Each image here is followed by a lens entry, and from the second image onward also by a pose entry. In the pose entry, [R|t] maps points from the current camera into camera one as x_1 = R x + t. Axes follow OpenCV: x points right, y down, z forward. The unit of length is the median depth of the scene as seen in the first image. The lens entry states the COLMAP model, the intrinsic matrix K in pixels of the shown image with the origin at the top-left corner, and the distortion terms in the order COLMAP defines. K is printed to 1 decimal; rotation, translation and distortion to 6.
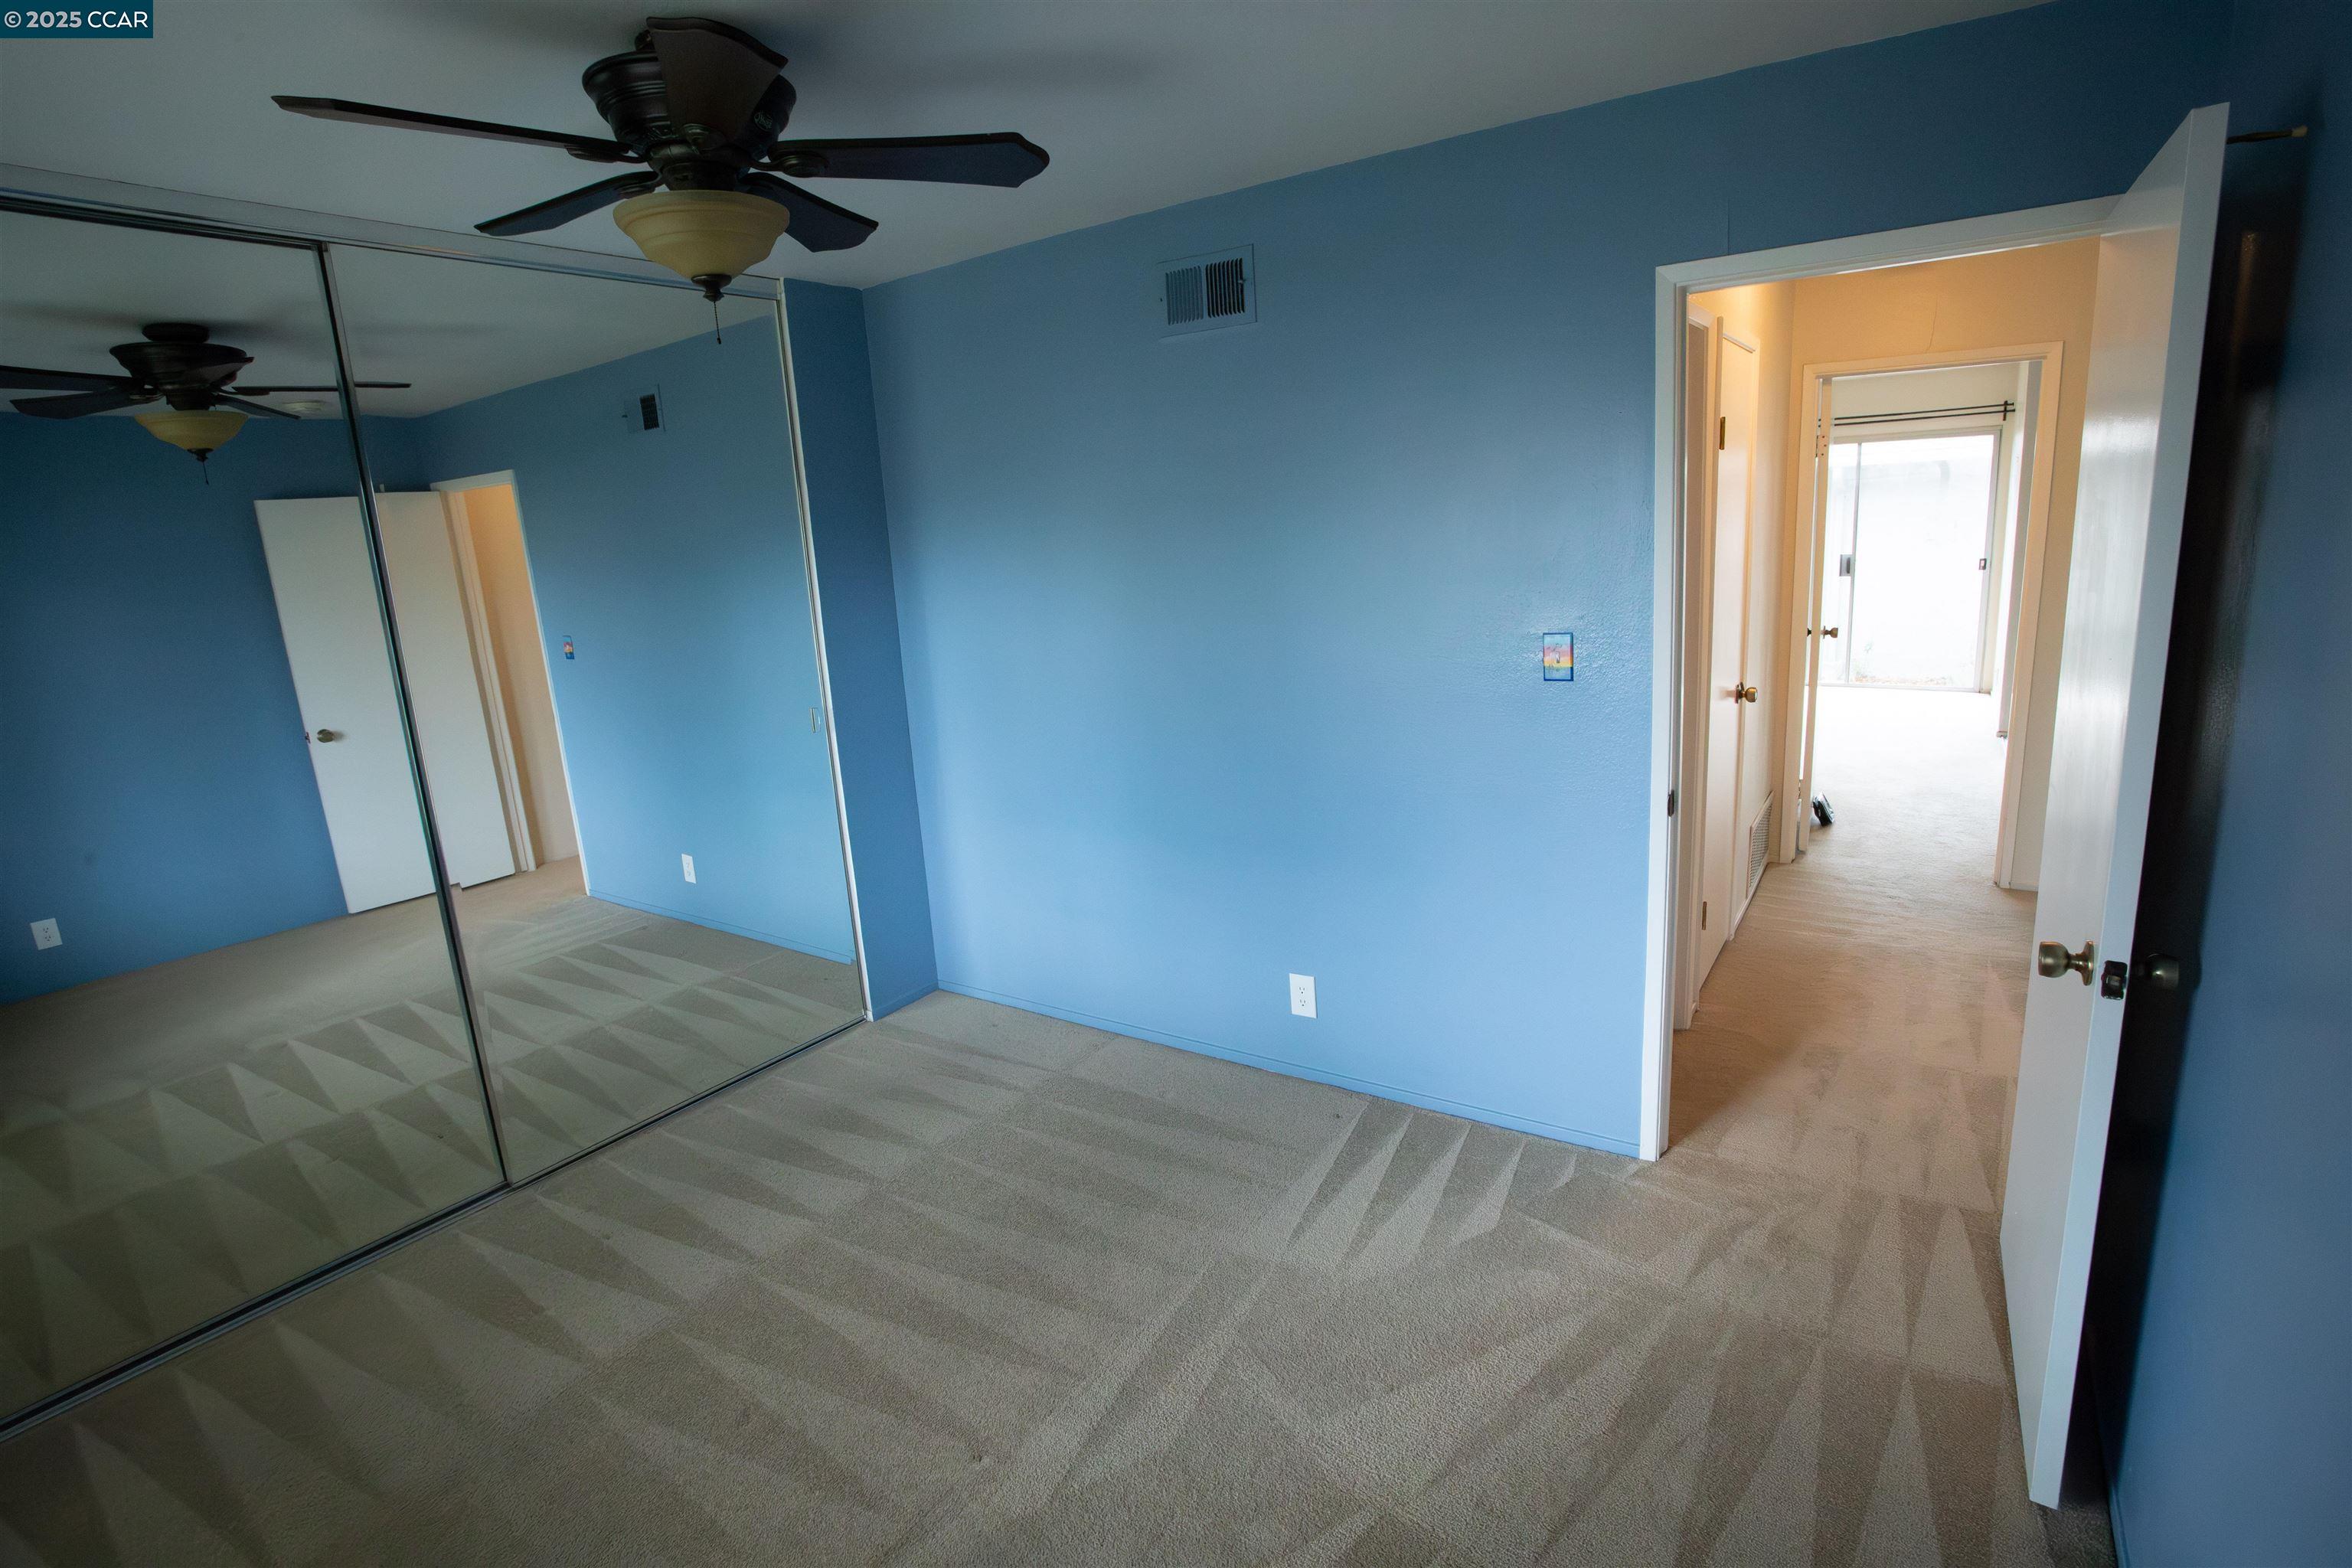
lens RADIAL K [[1174.8, 0, 1176.0], [0, 1174.8, 784.0], [0, 0, 1]] dist [0.000849, 0.000686]
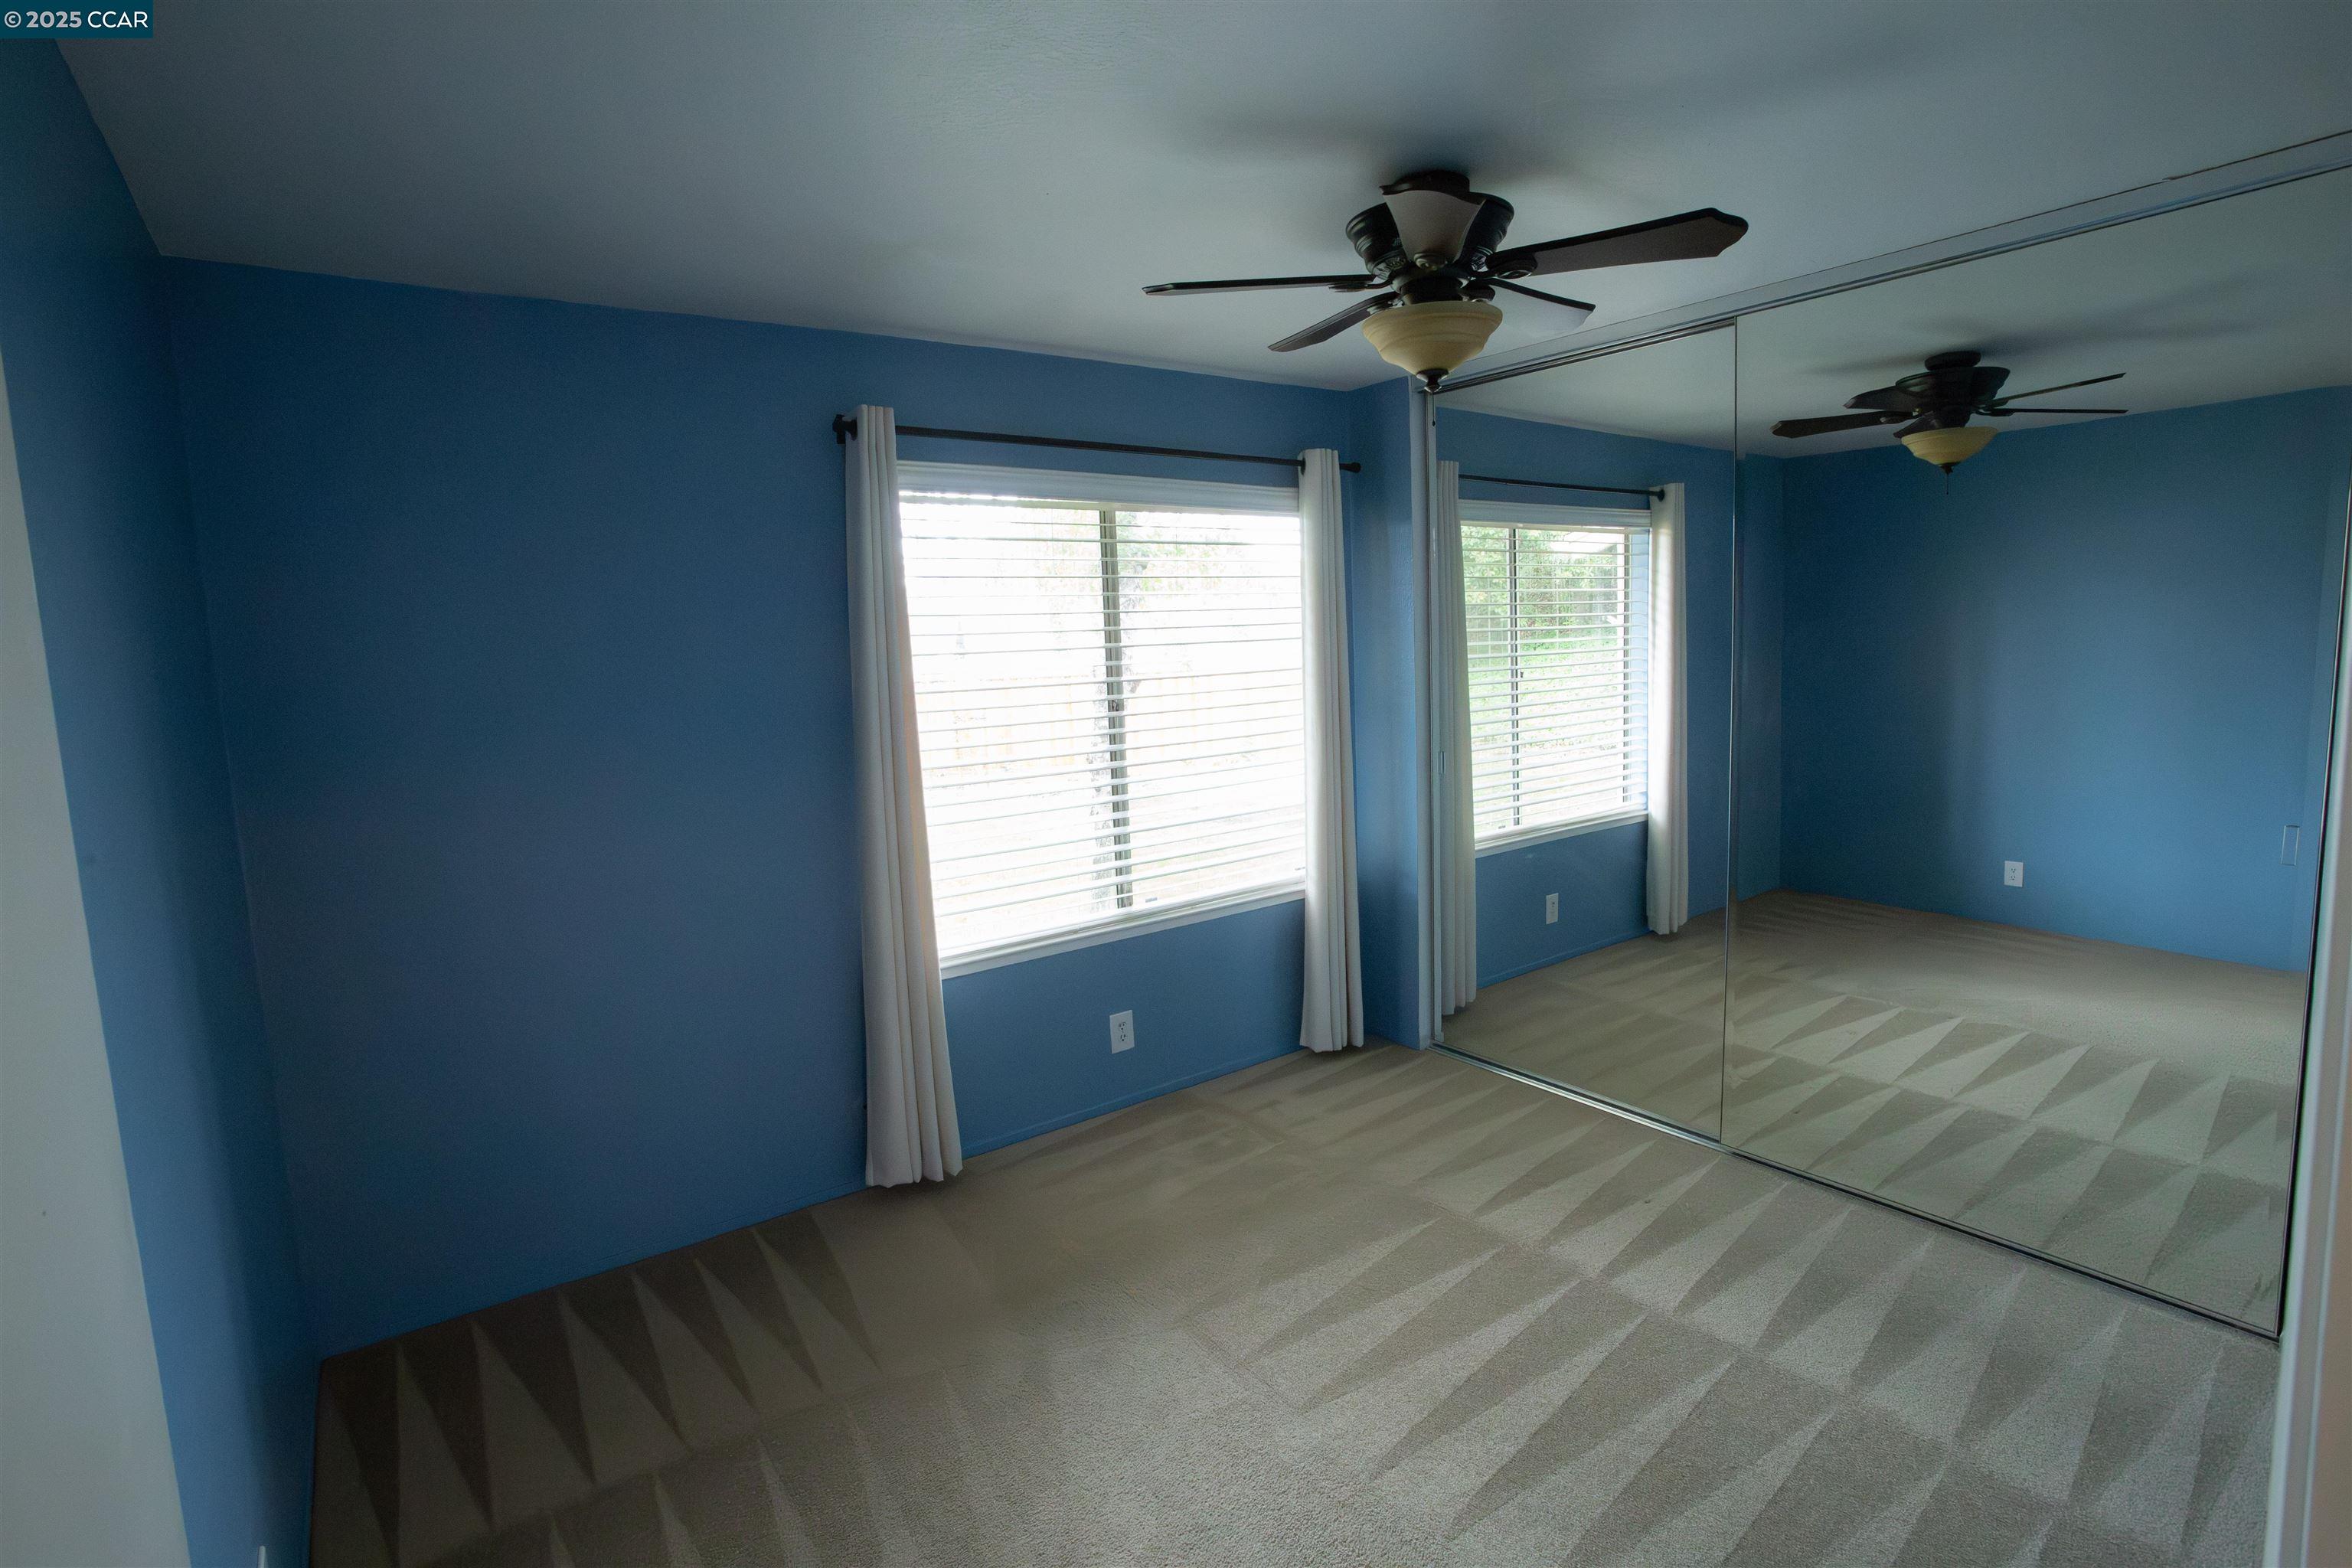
lens RADIAL K [[1174.8, 0, 1176.0], [0, 1174.8, 784.0], [0, 0, 1]] dist [0.000849, 0.000686]
pose [[0.151646, 0.333566, -0.930450, 0.842648], [-0.340180, 0.901444, 0.267724, -0.272609], [0.928052, 0.275921, 0.250173, 0.553536]]
